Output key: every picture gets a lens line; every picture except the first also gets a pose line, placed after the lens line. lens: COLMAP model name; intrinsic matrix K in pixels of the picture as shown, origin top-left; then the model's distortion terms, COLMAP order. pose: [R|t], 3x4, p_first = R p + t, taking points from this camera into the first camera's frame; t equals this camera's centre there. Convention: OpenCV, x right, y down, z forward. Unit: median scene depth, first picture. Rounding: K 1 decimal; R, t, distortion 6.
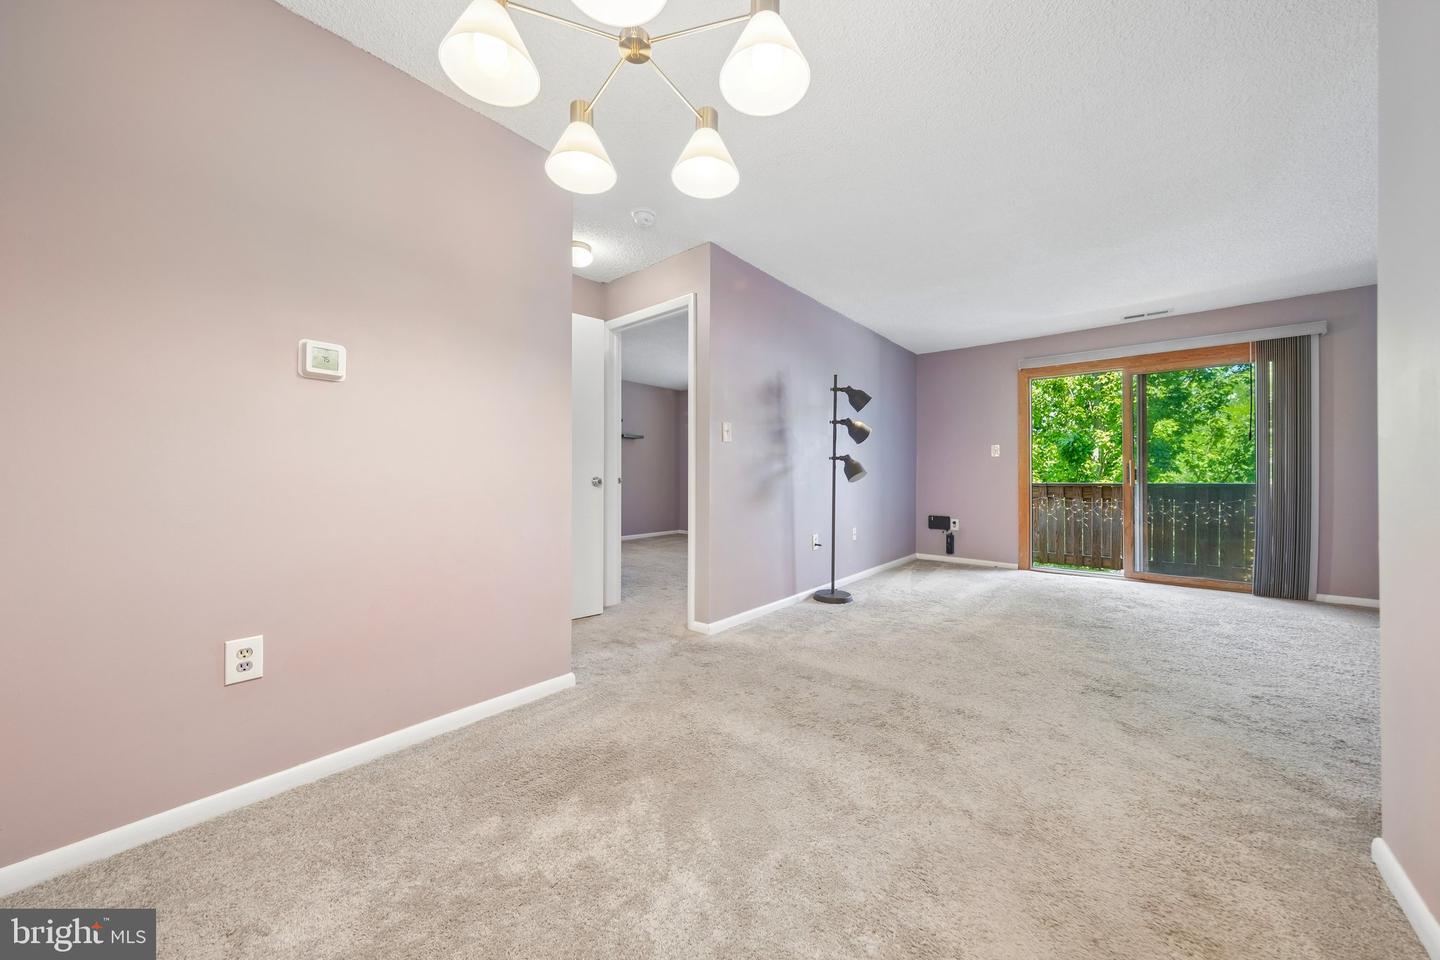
lens RADIAL K [[496.7, 0, 716.1], [0, 496.7, 474.2], [0, 0, 1]] dist [0.001205, 0.000102]
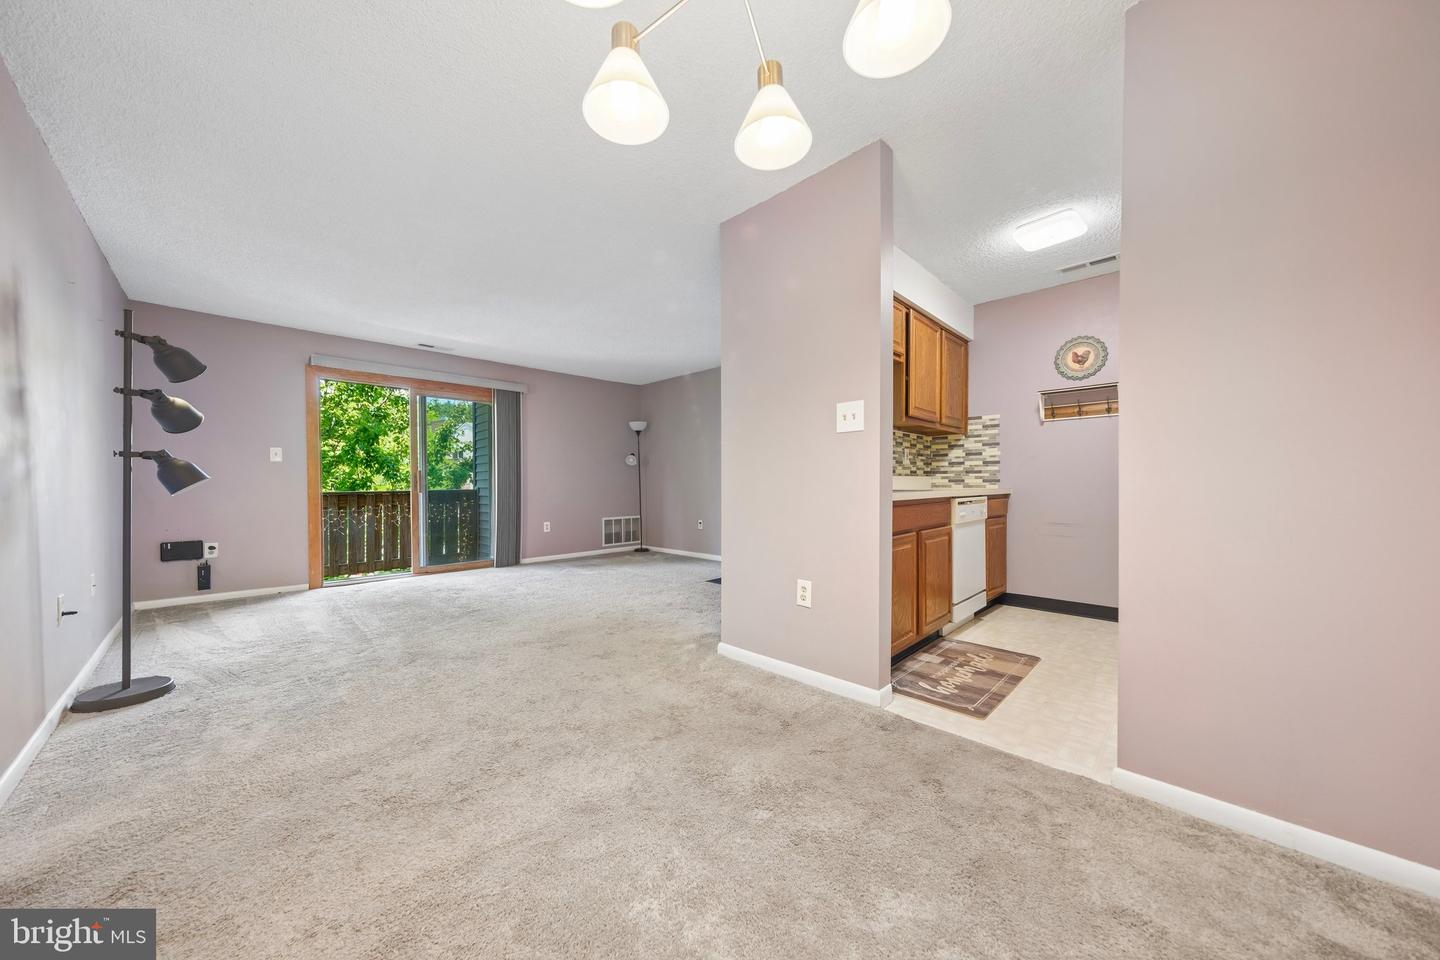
lens RADIAL K [[492.2, 0, 718.7], [0, 492.2, 491.3], [0, 0, 1]] dist [-0.006078, 0.005032]
pose [[0.073794, -0.016093, 0.997144, -0.305221], [0.000055, 0.999870, 0.016133, 0.002108], [-0.997274, -0.001136, 0.073785, 0.292082]]
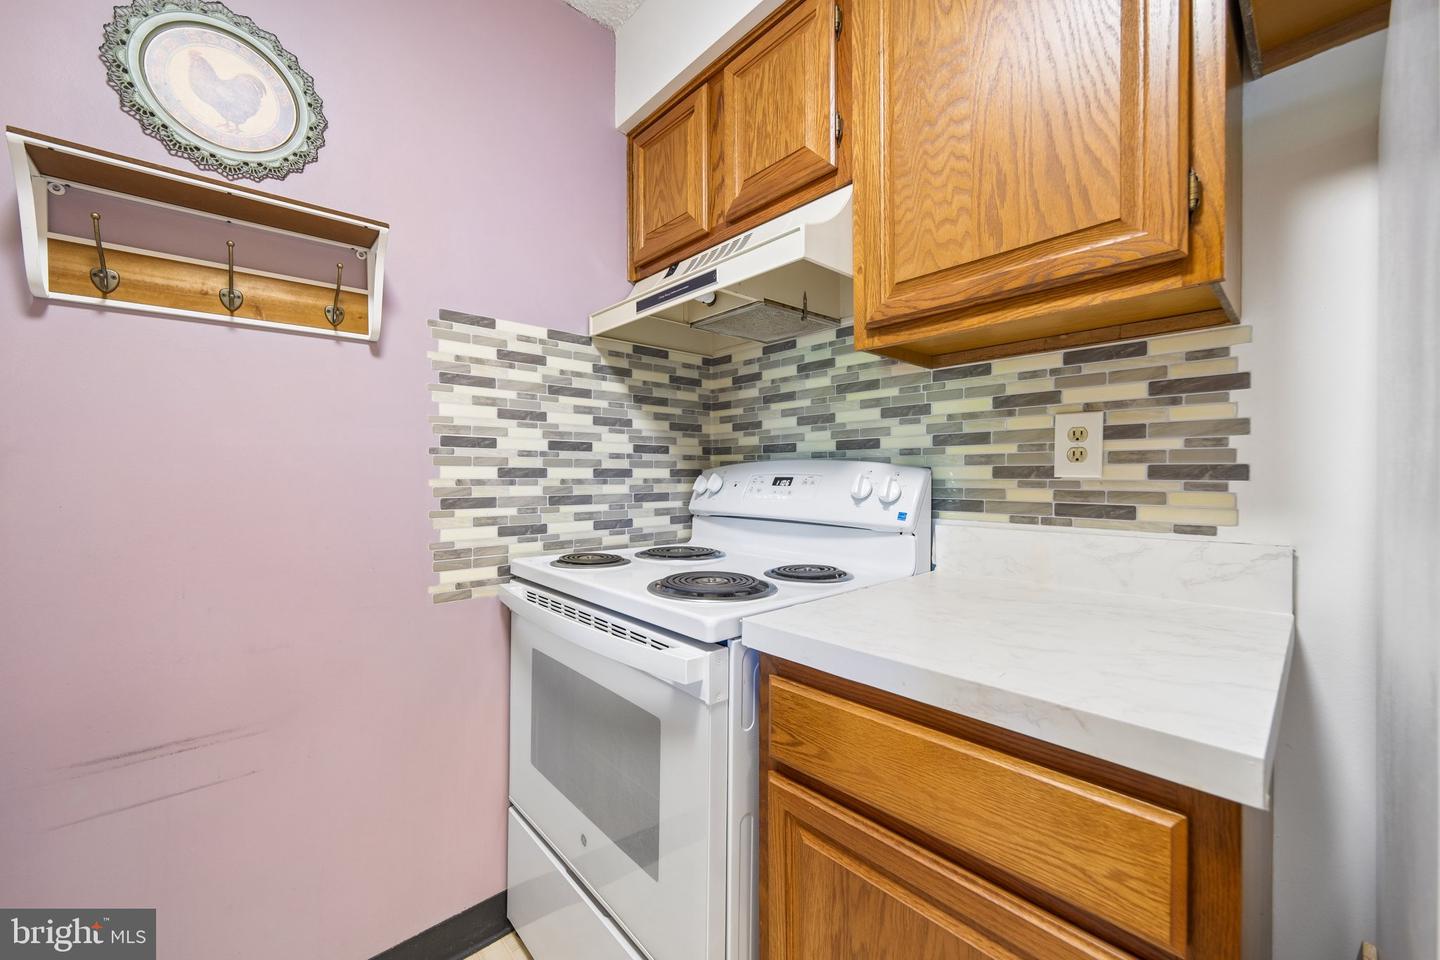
lens RADIAL K [[551.3, 0, 713.4], [0, 551.3, 478.0], [0, 0, 1]] dist [0.001123, 0.000489]
pose [[-0.990550, 0.005856, 0.137025, 0.447087], [0.006535, 0.999968, 0.004509, -0.046929], [-0.136994, 0.005362, -0.990557, -0.107681]]
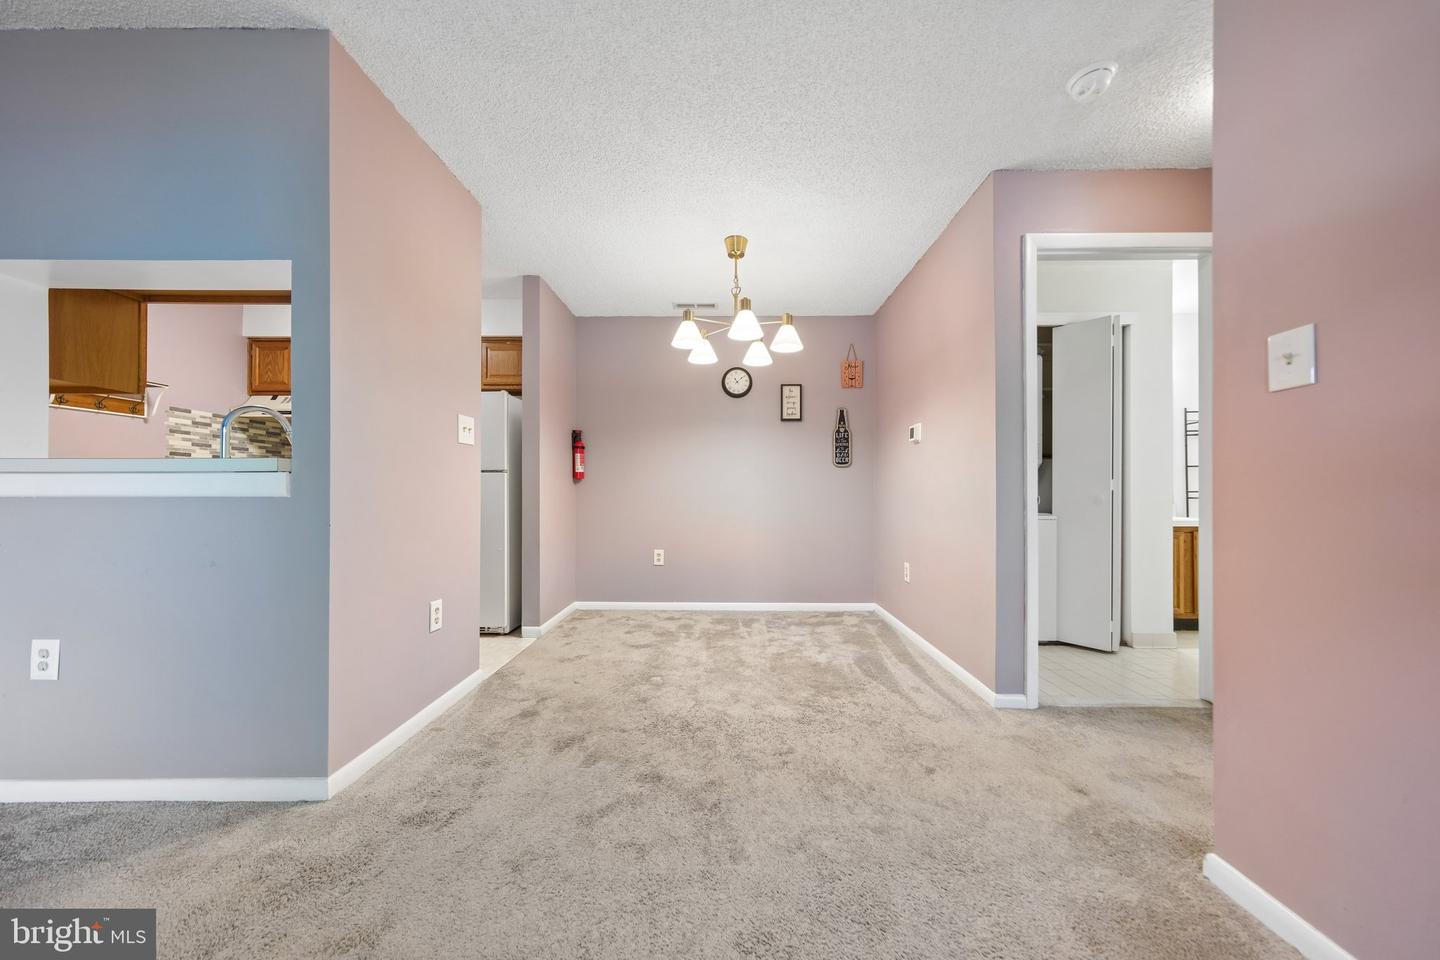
lens RADIAL K [[492.2, 0, 718.7], [0, 492.2, 491.3], [0, 0, 1]] dist [-0.006078, 0.005032]
pose [[-0.770899, -0.001881, -0.636955, 0.471068], [0.002304, 0.999981, -0.005741, 0.005988], [0.636953, -0.005894, -0.770880, 0.891324]]
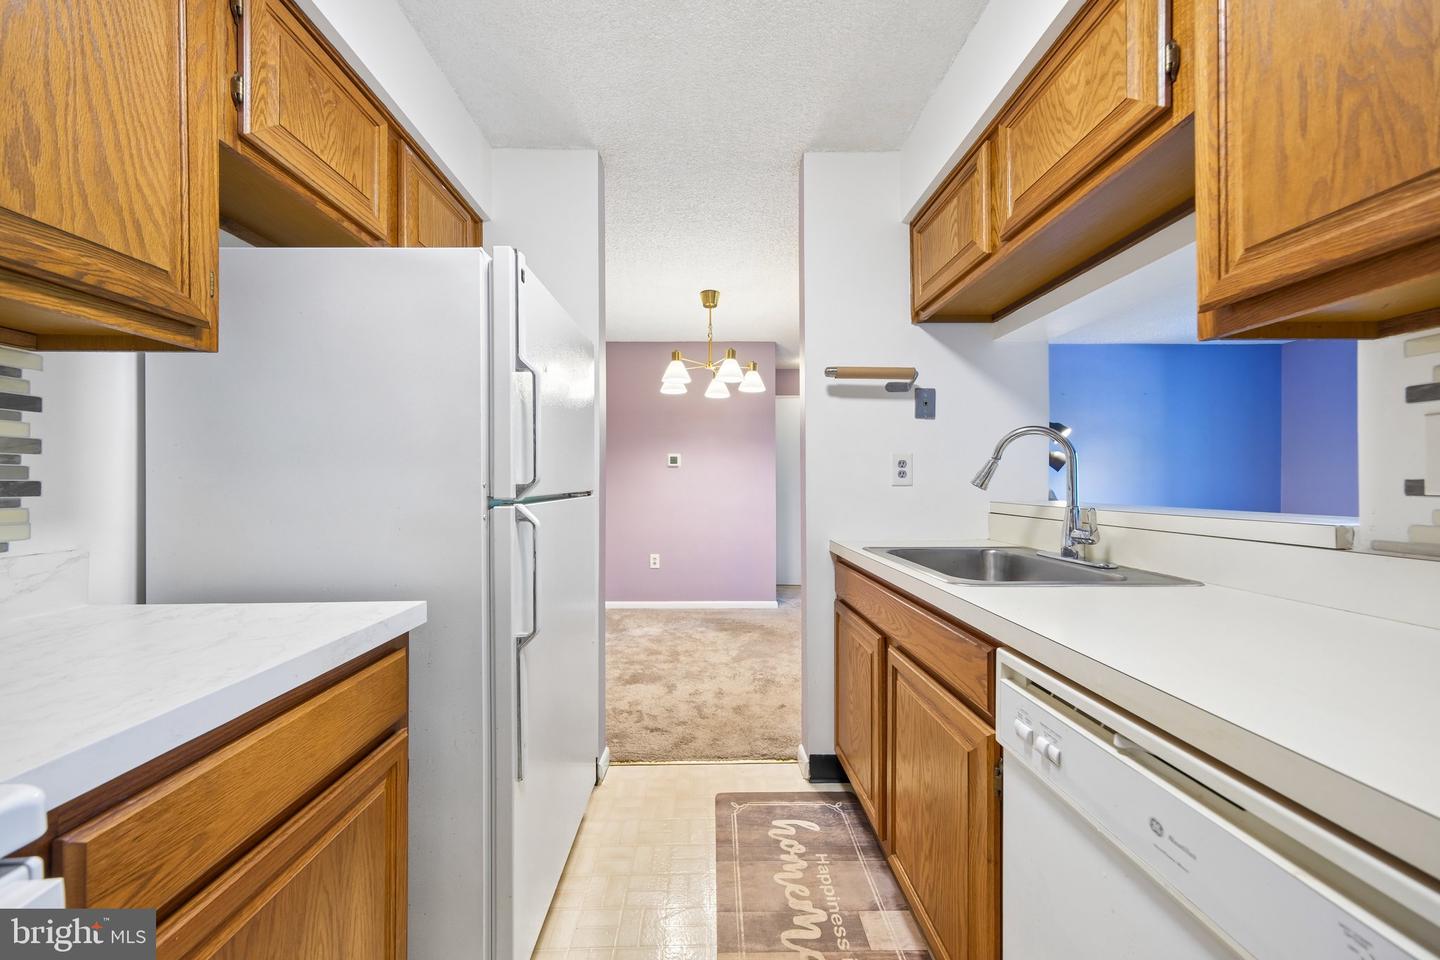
lens RADIAL K [[492.7, 0, 717.9], [0, 492.7, 485.7], [0, 0, 1]] dist [-0.005951, 0.004906]
pose [[0.664194, 0.003427, -0.747552, 0.643684], [0.004696, 0.999951, 0.008757, -0.048820], [0.747545, -0.009327, 0.664145, -0.294737]]
